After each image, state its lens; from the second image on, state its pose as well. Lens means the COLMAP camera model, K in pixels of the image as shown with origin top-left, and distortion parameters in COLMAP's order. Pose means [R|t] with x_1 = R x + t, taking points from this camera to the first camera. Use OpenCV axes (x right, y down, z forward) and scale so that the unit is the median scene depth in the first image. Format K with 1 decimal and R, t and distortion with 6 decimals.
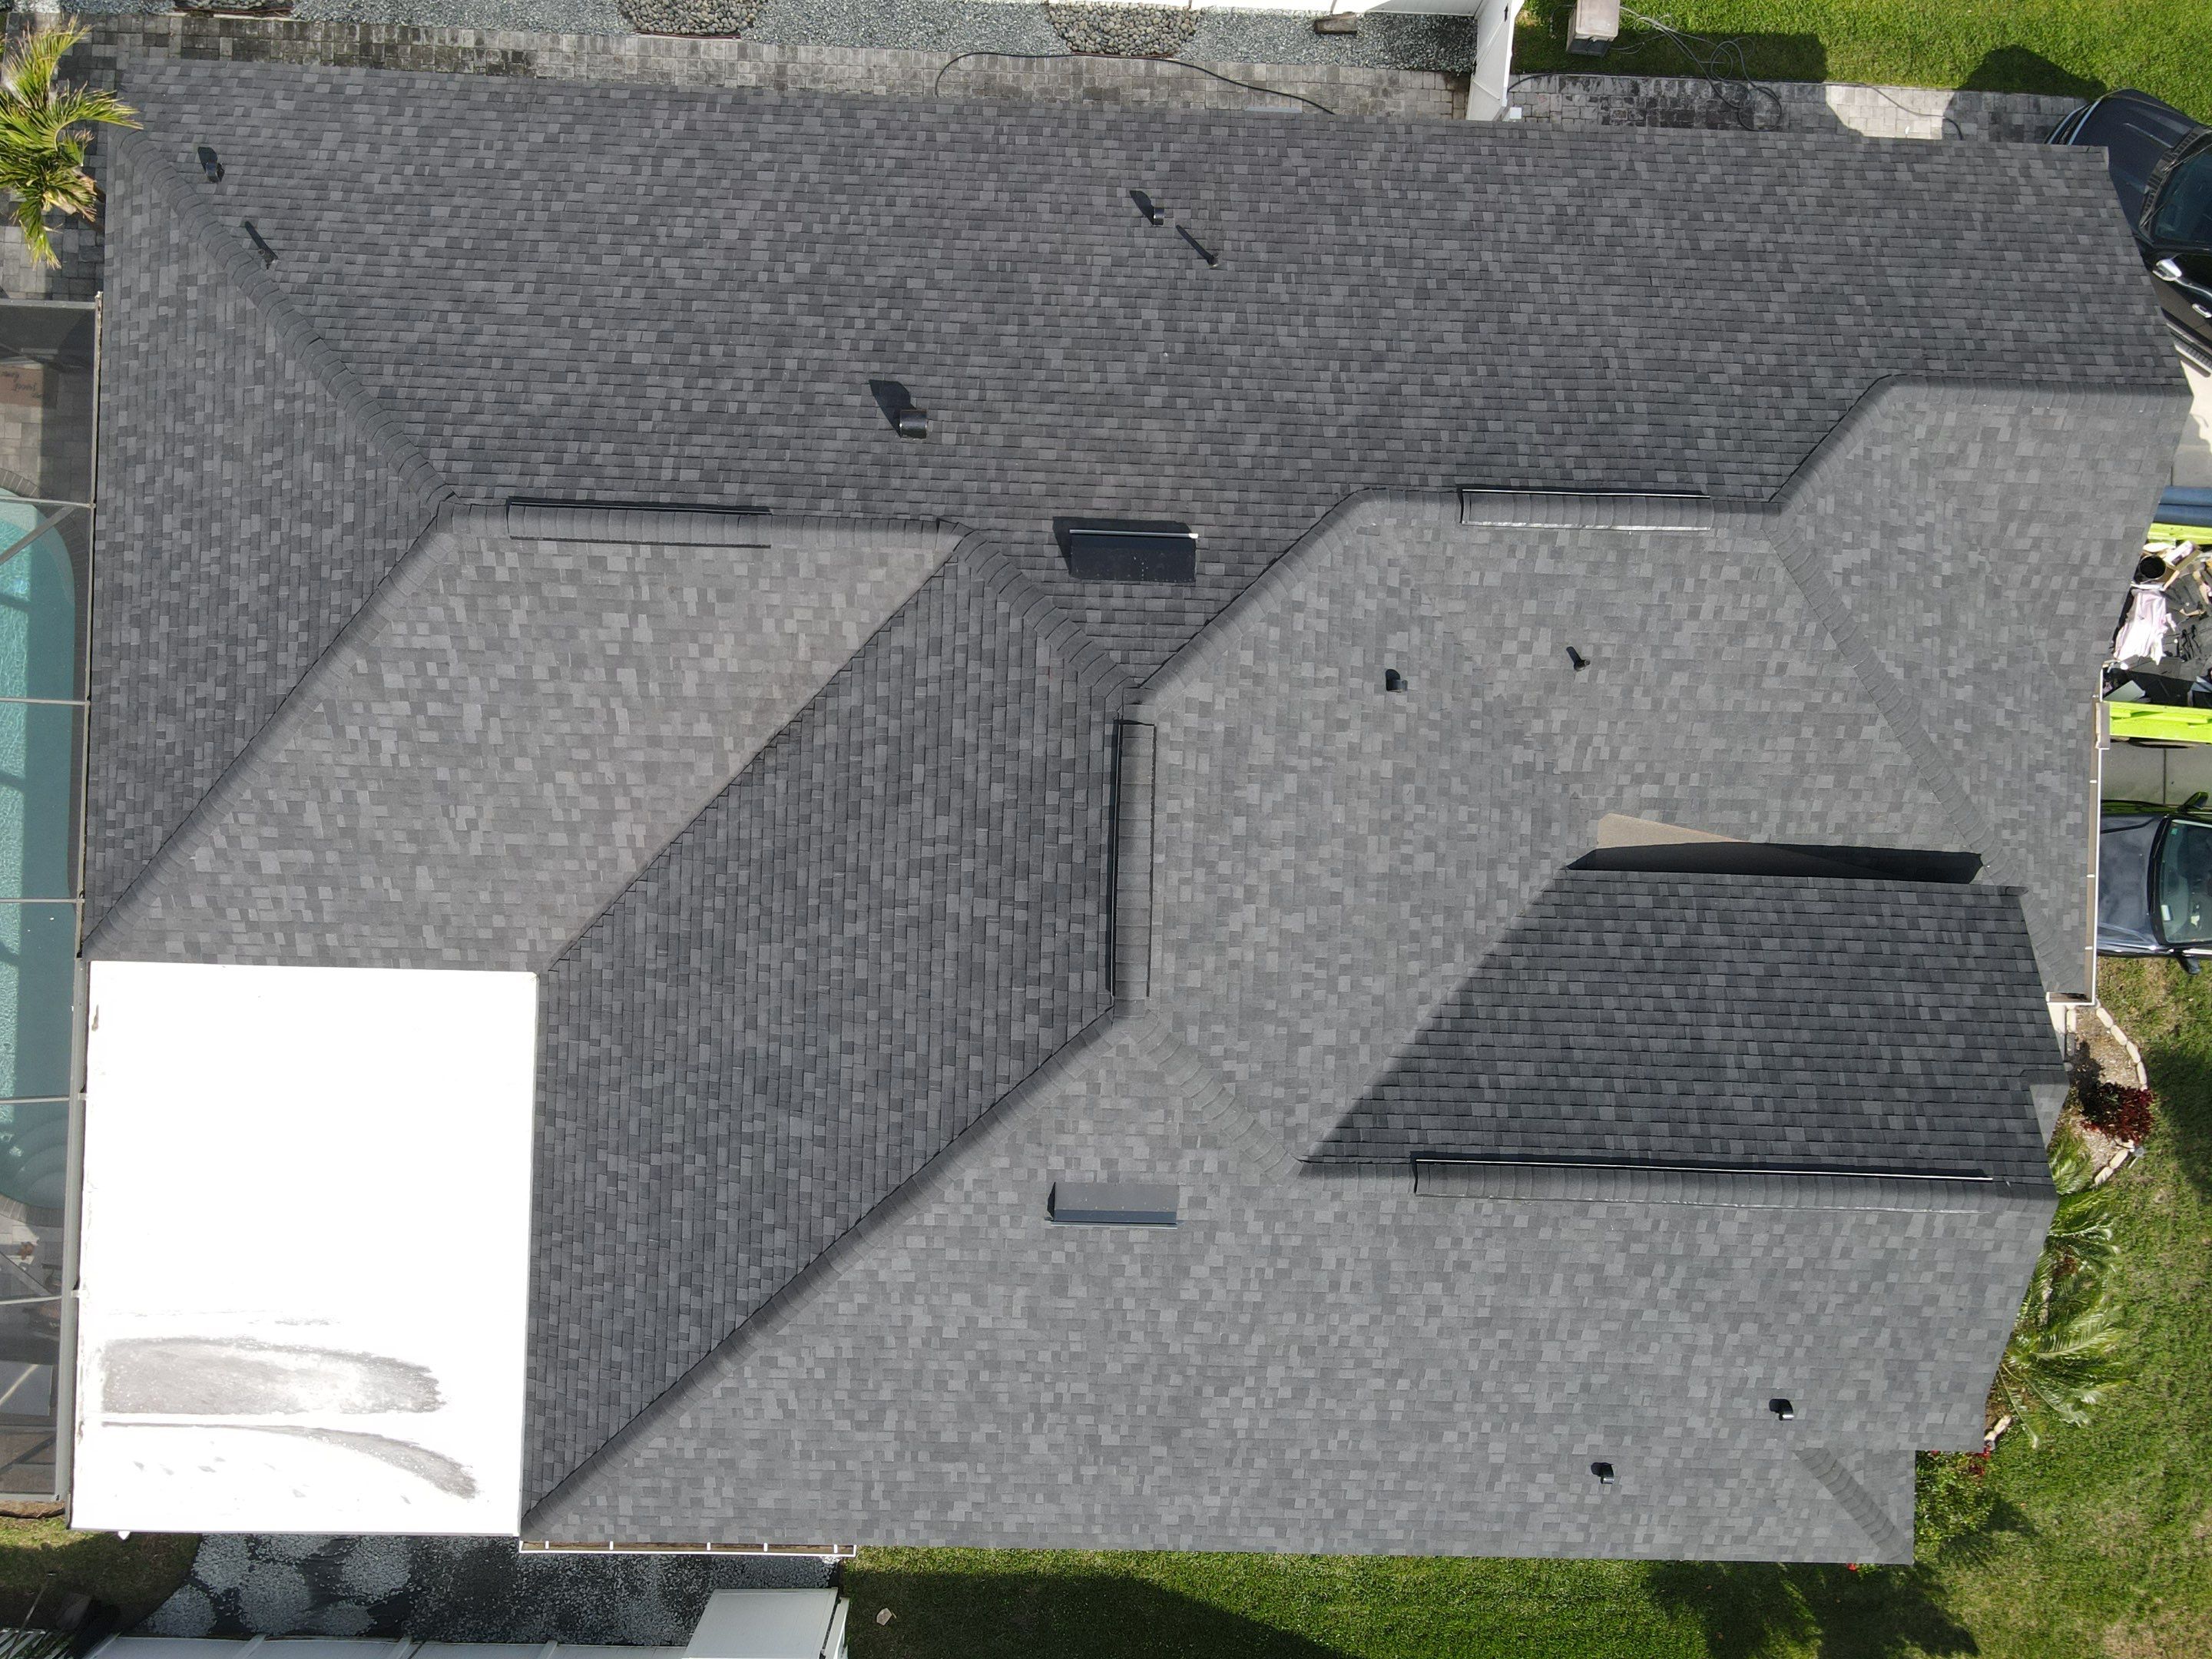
lens RADIAL K [[1630.1, 0, 1077.6], [0, 1630.1, 815.2], [0, 0, 1]] dist [-0.033389, 0.079012]
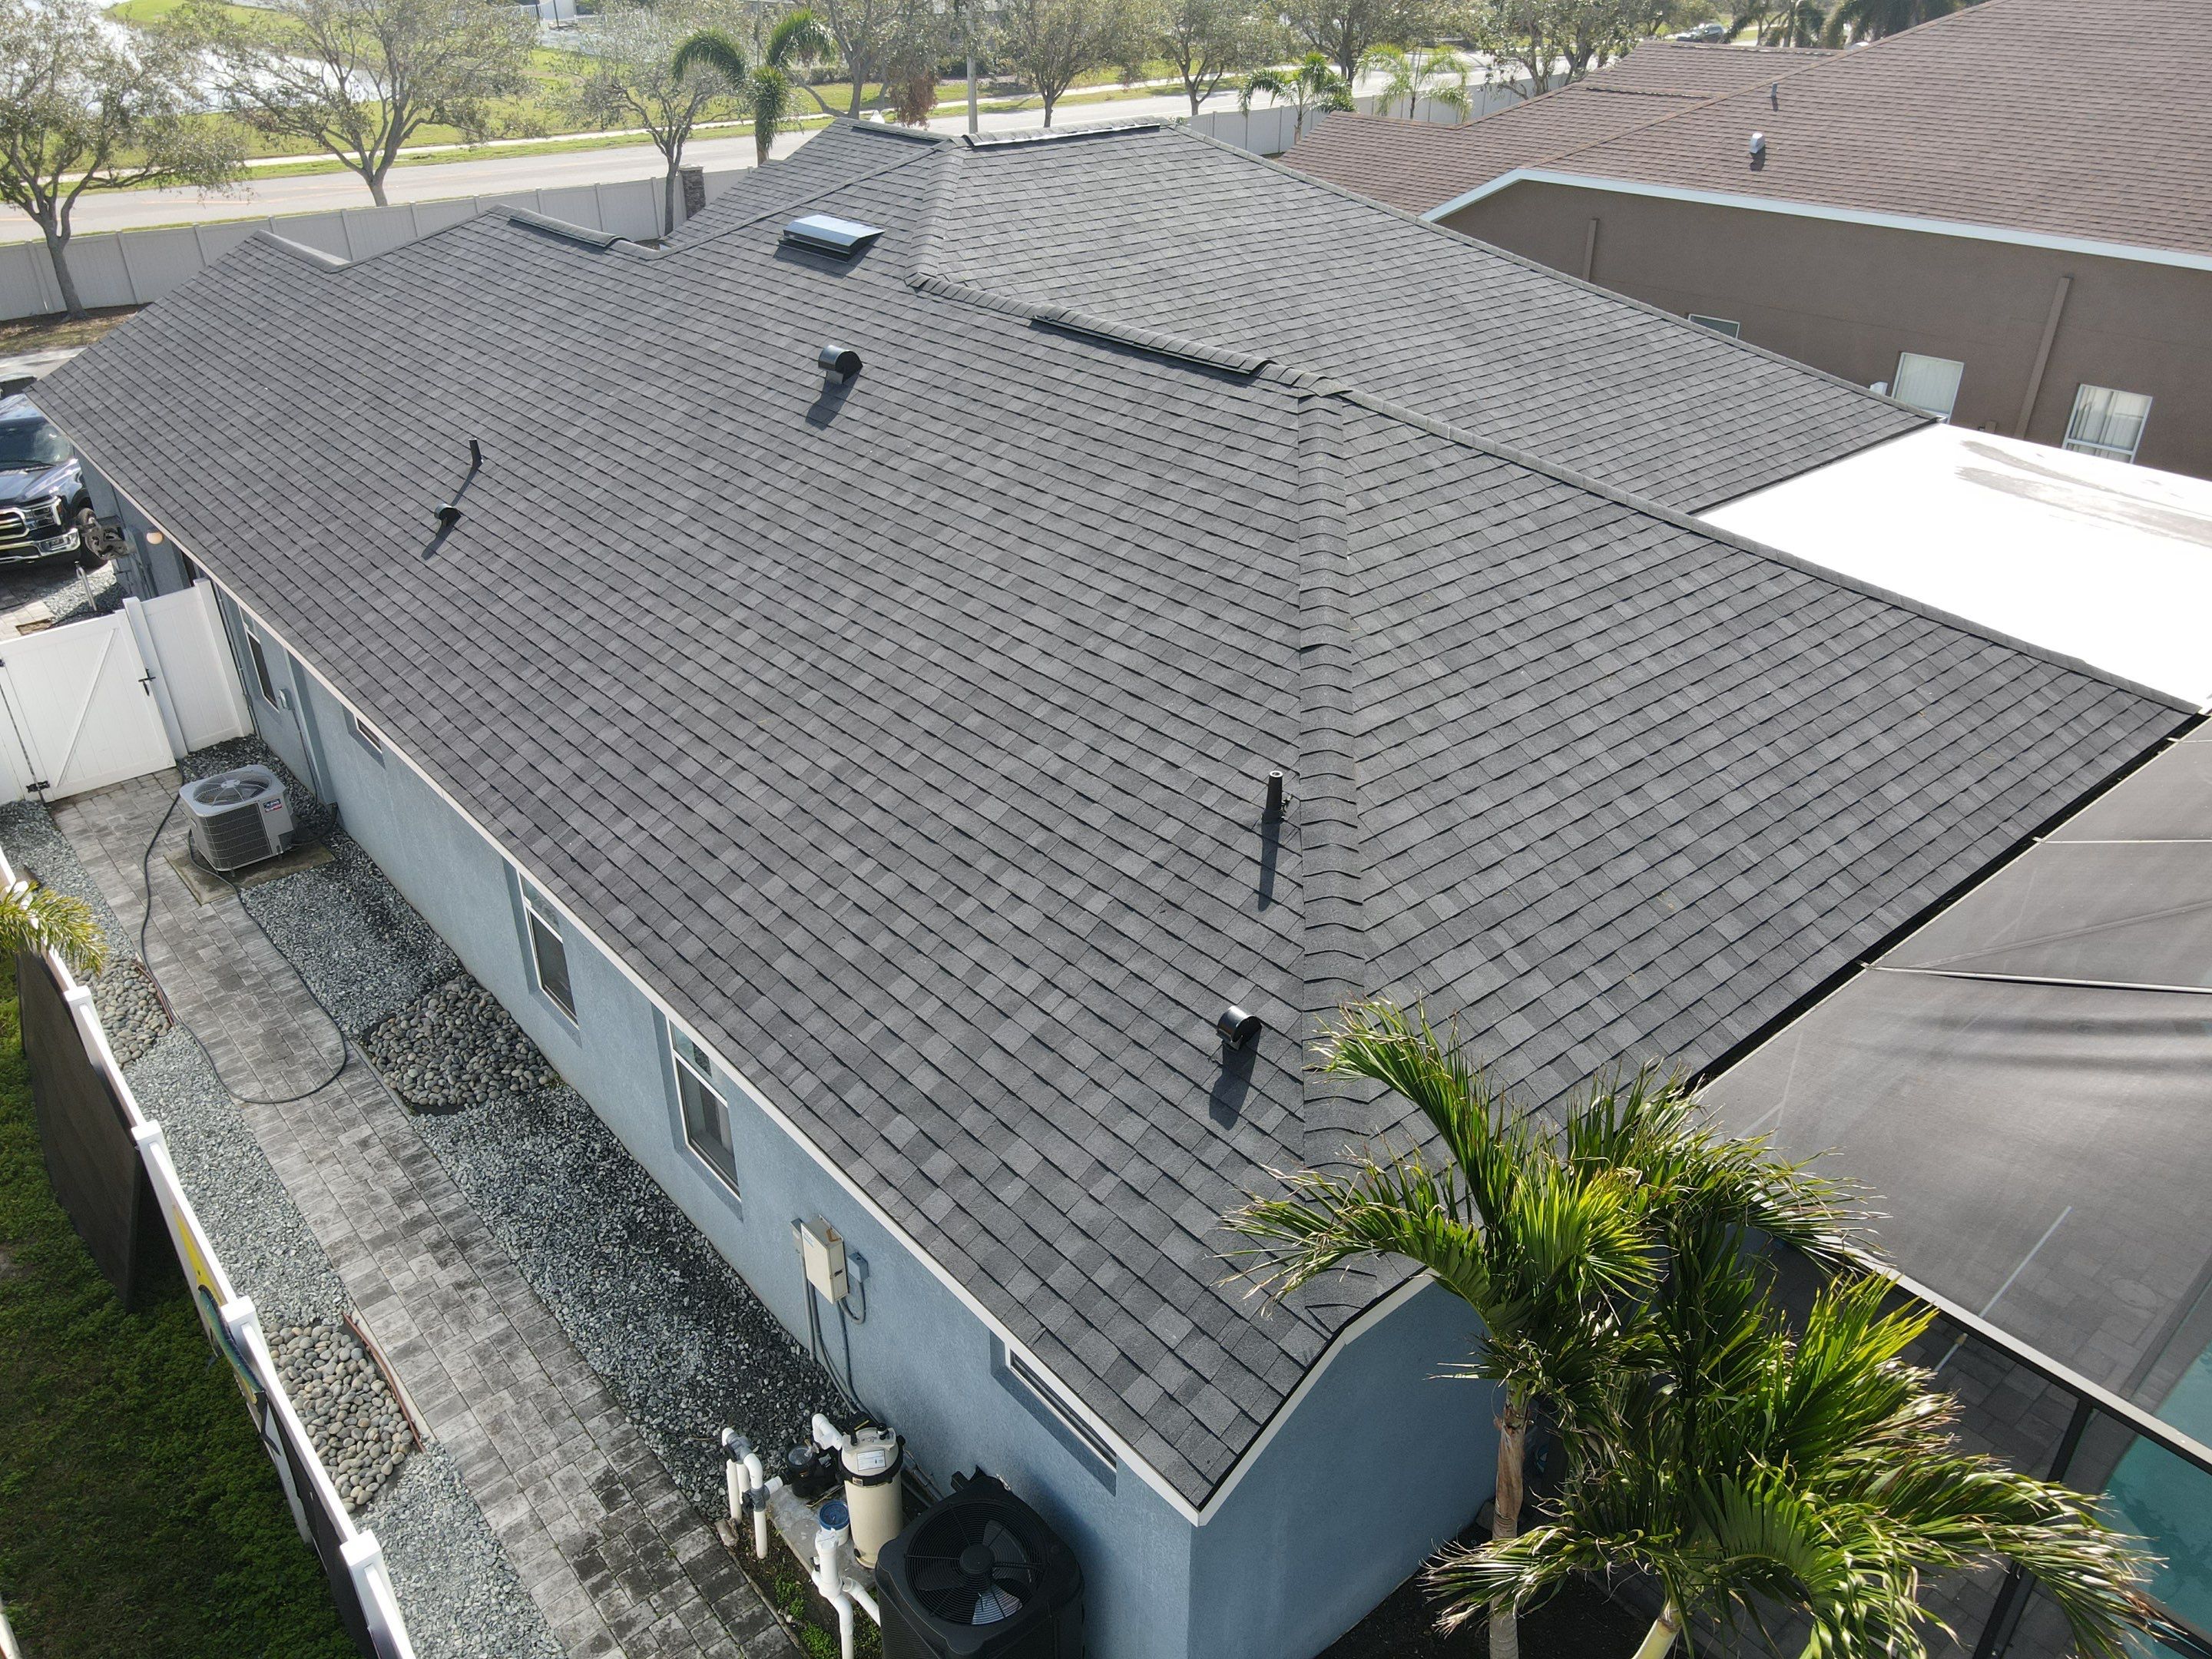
lens RADIAL K [[1606.3, 0, 1090.7], [0, 1606.3, 828.2], [0, 0, 1]] dist [0.009221, 0.005351]
pose [[-0.667107, -0.396512, 0.630671, -0.766626], [0.744742, -0.334431, 0.577507, -0.669055], [-0.018073, 0.854947, 0.518401, 0.730653]]
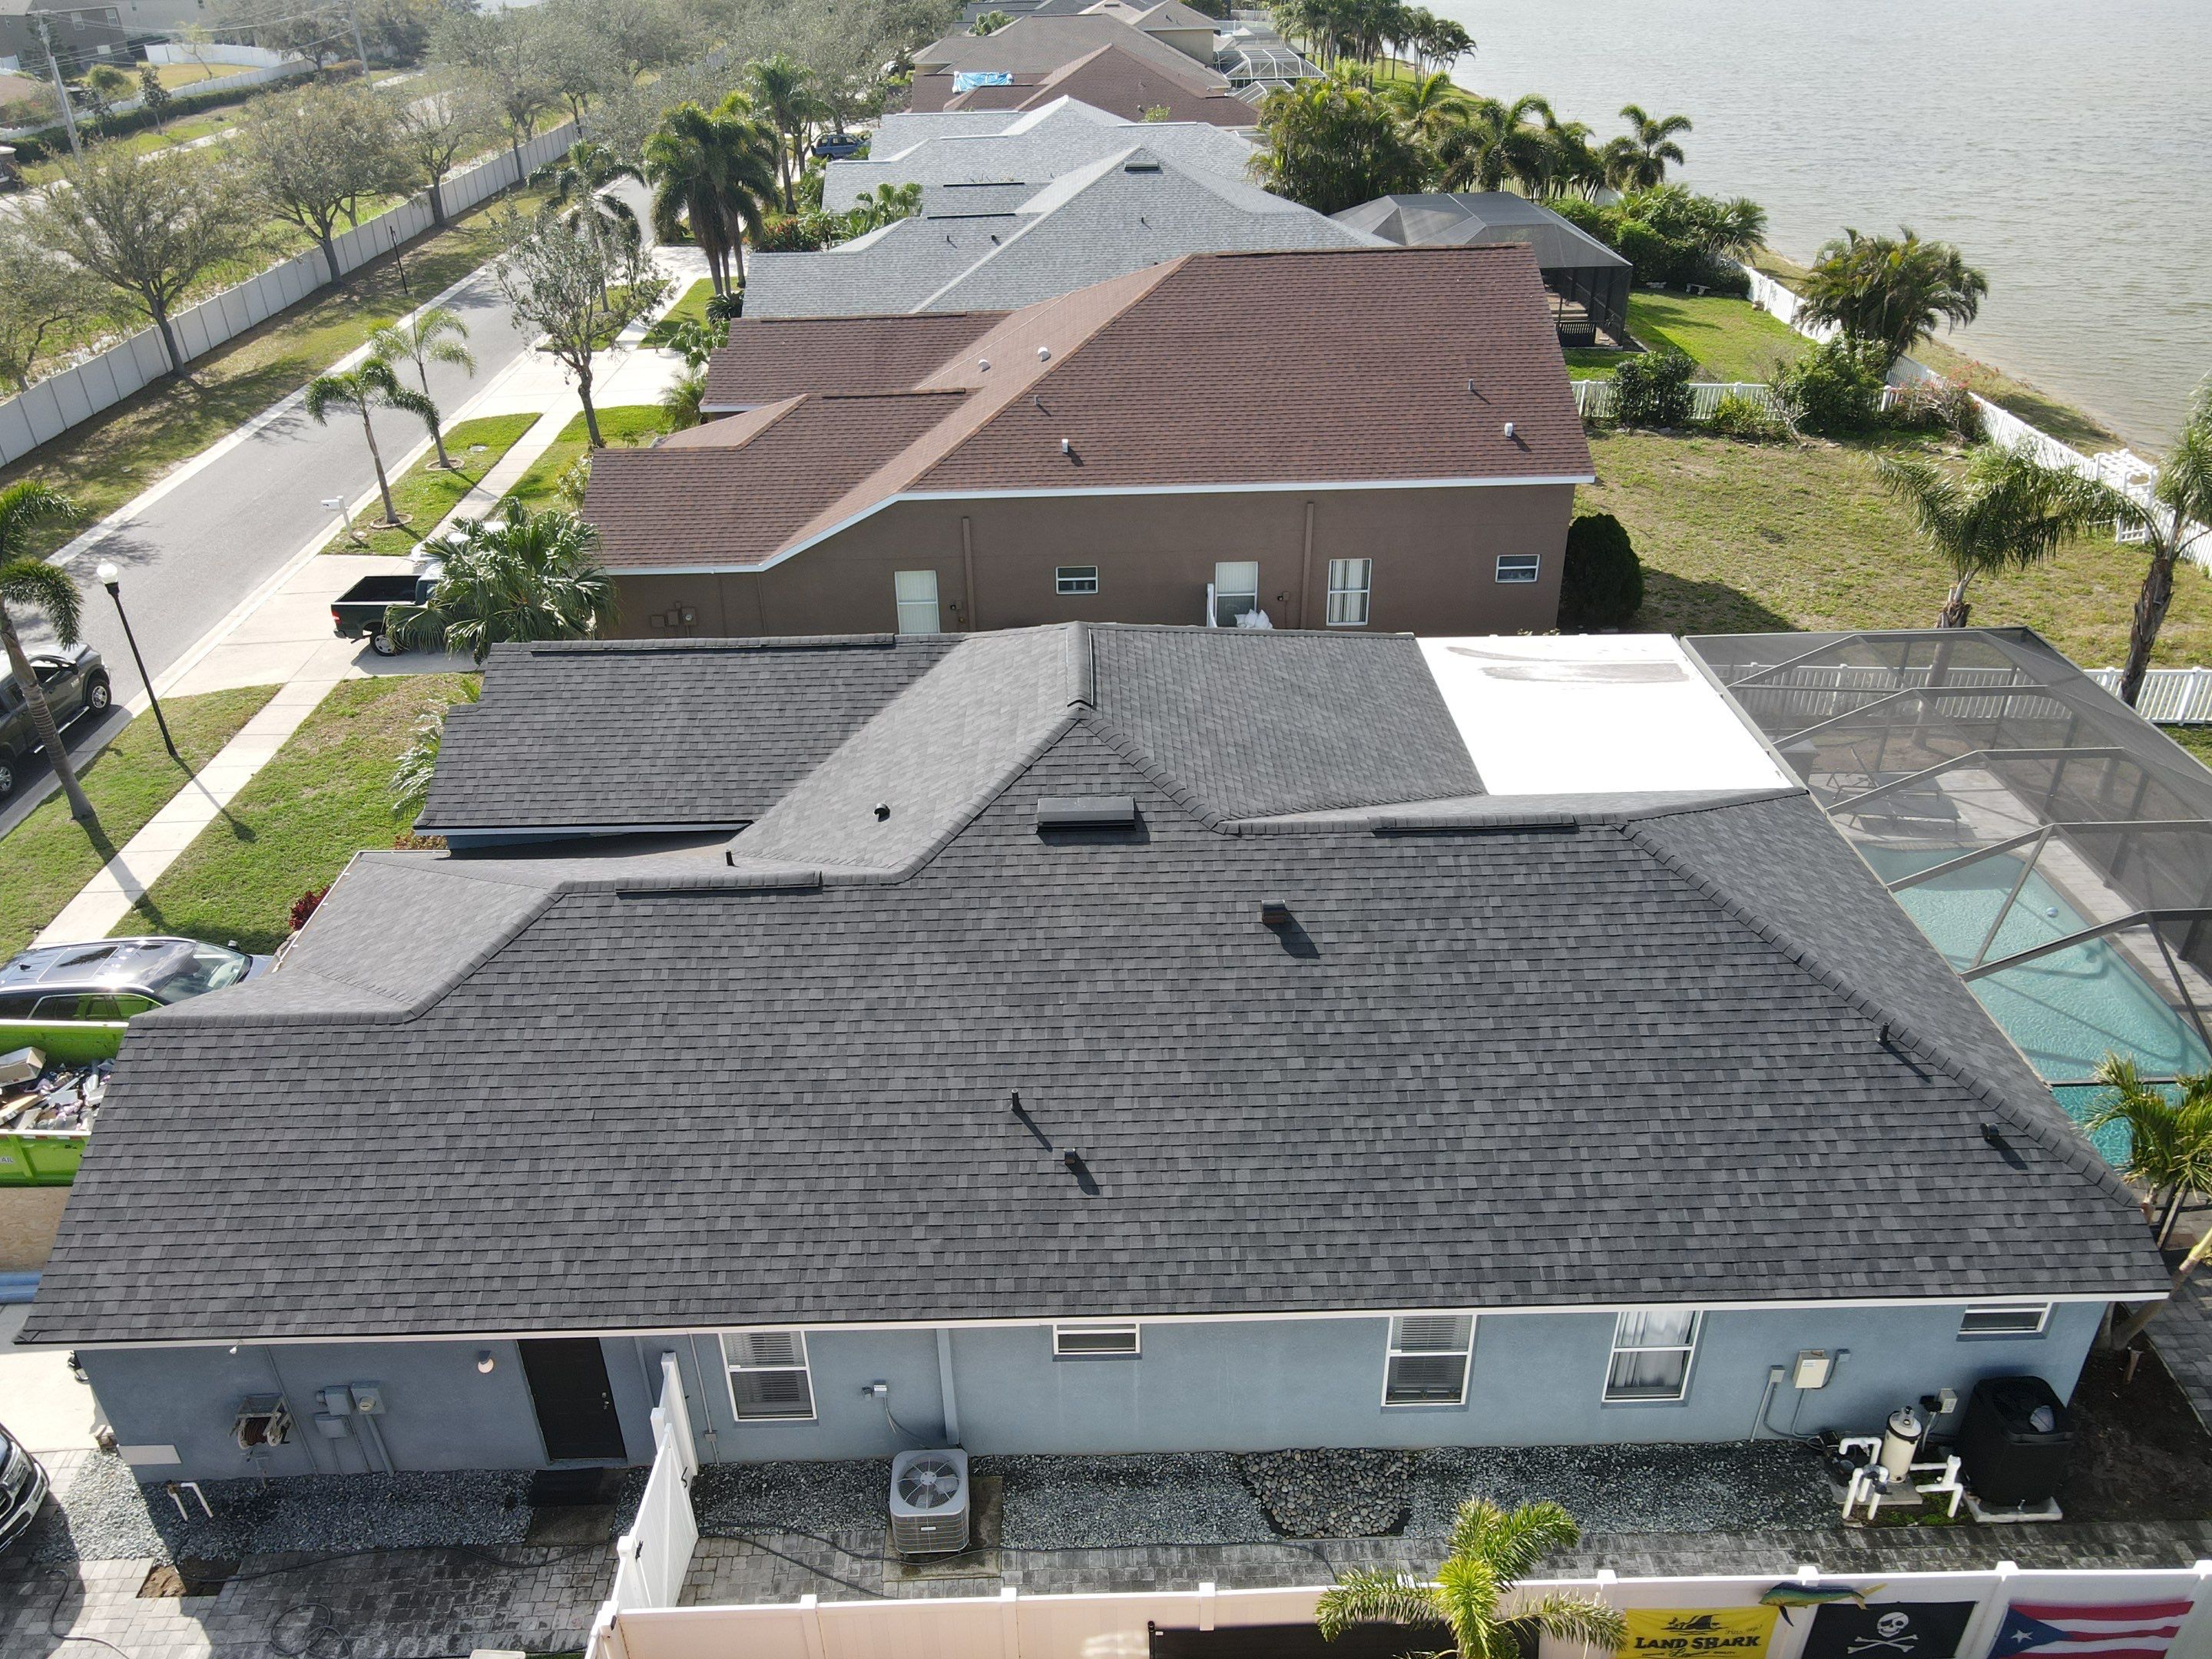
lens RADIAL K [[1630.1, 0, 1077.6], [0, 1630.1, 815.2], [0, 0, 1]] dist [-0.033389, 0.079012]
pose [[-0.999278, 0.012480, -0.035885, 0.081213], [-0.037298, -0.502085, 0.864013, -1.169403], [-0.007234, 0.864728, 0.502188, 0.320638]]
